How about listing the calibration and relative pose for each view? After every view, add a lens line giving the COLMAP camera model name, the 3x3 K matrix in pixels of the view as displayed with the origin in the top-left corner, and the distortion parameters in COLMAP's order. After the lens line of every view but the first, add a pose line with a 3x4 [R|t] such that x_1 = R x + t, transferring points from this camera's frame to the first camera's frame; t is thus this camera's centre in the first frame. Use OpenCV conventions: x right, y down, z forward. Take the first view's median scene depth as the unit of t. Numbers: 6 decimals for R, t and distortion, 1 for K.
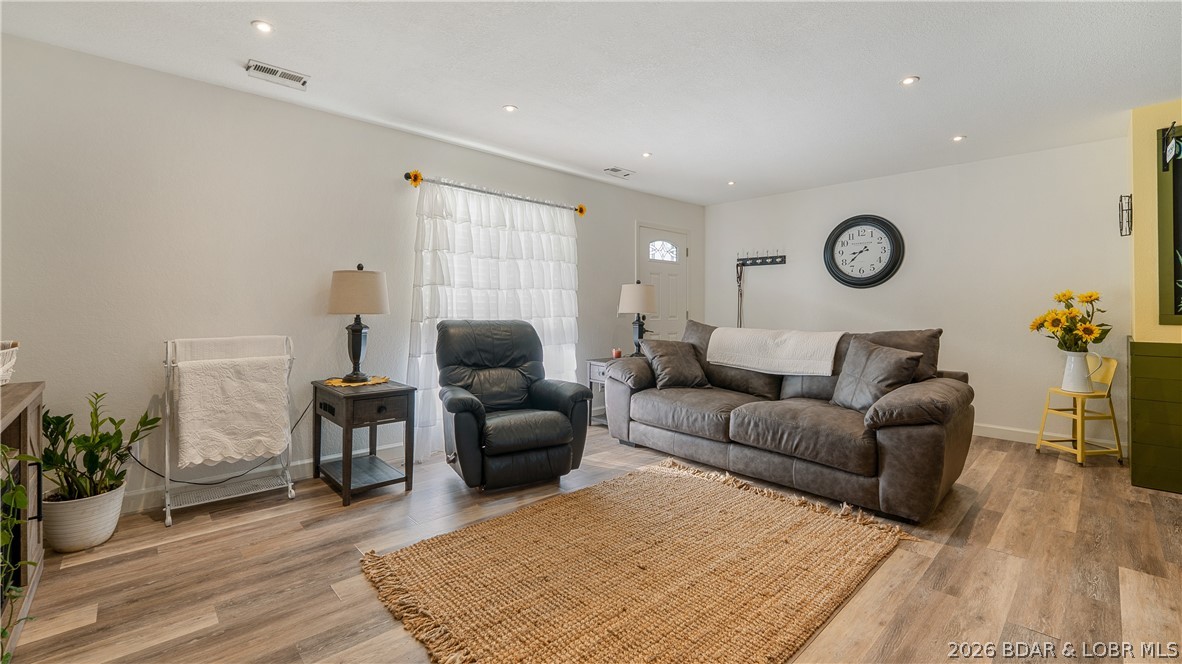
lens RADIAL K [[484.4, 0, 586.8], [0, 484.4, 301.3], [0, 0, 1]] dist [-0.000353, 0.000018]
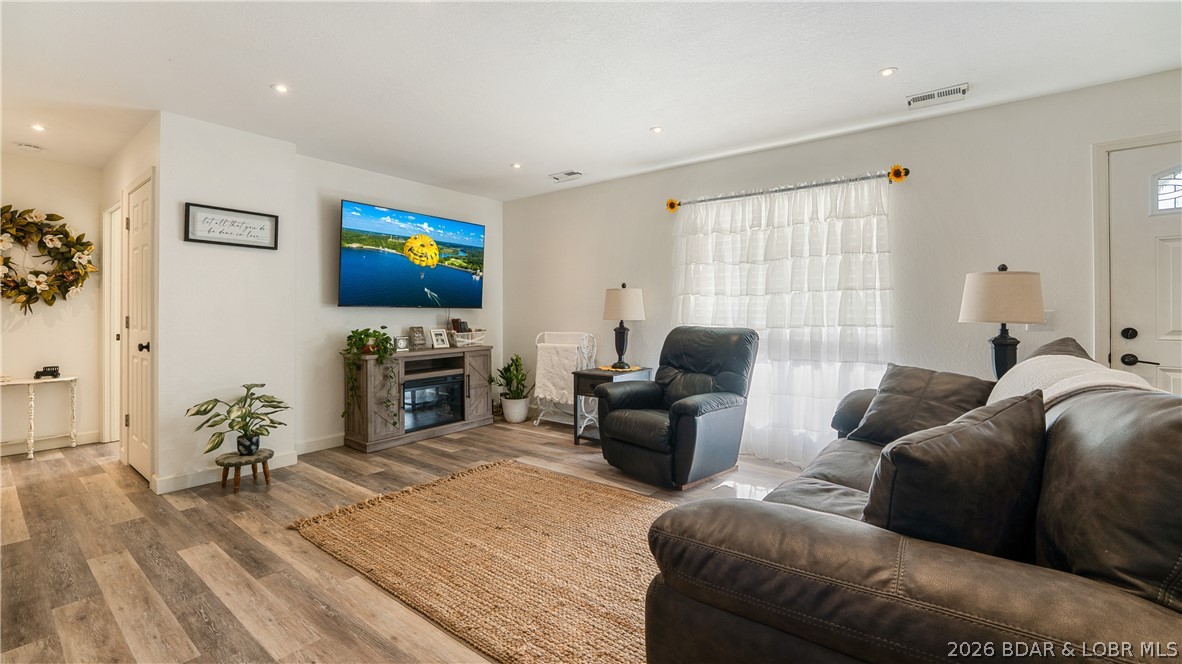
lens RADIAL K [[488.2, 0, 589.1], [0, 488.2, 317.2], [0, 0, 1]] dist [-0.001232, -0.000112]
pose [[0.187907, -0.002747, -0.982183, 0.982414], [0.013184, 0.999913, -0.000275, 0.019600], [0.982098, -0.012897, 0.187927, 0.724585]]
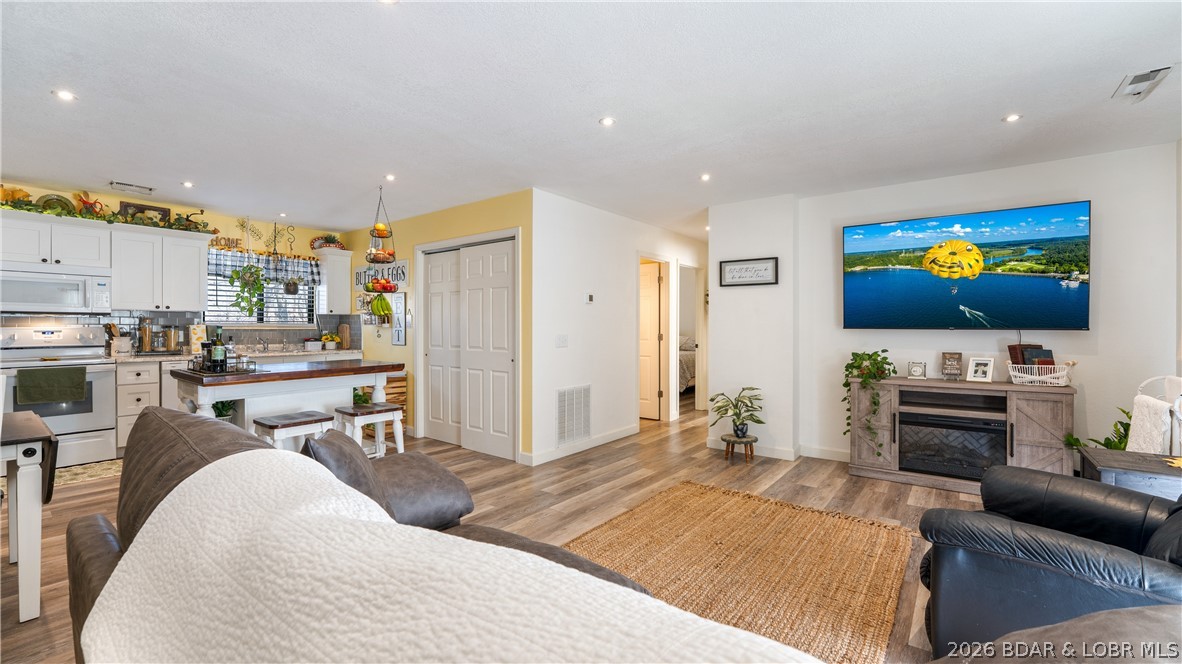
lens RADIAL K [[509.1, 0, 591.0], [0, 509.1, 332.0], [0, 0, 1]] dist [-0.000531, -0.000071]
pose [[-0.981032, -0.005898, -0.193755, 0.520115], [-0.006711, 0.999971, 0.003542, -0.011553], [0.193729, 0.004775, -0.981043, 1.638675]]
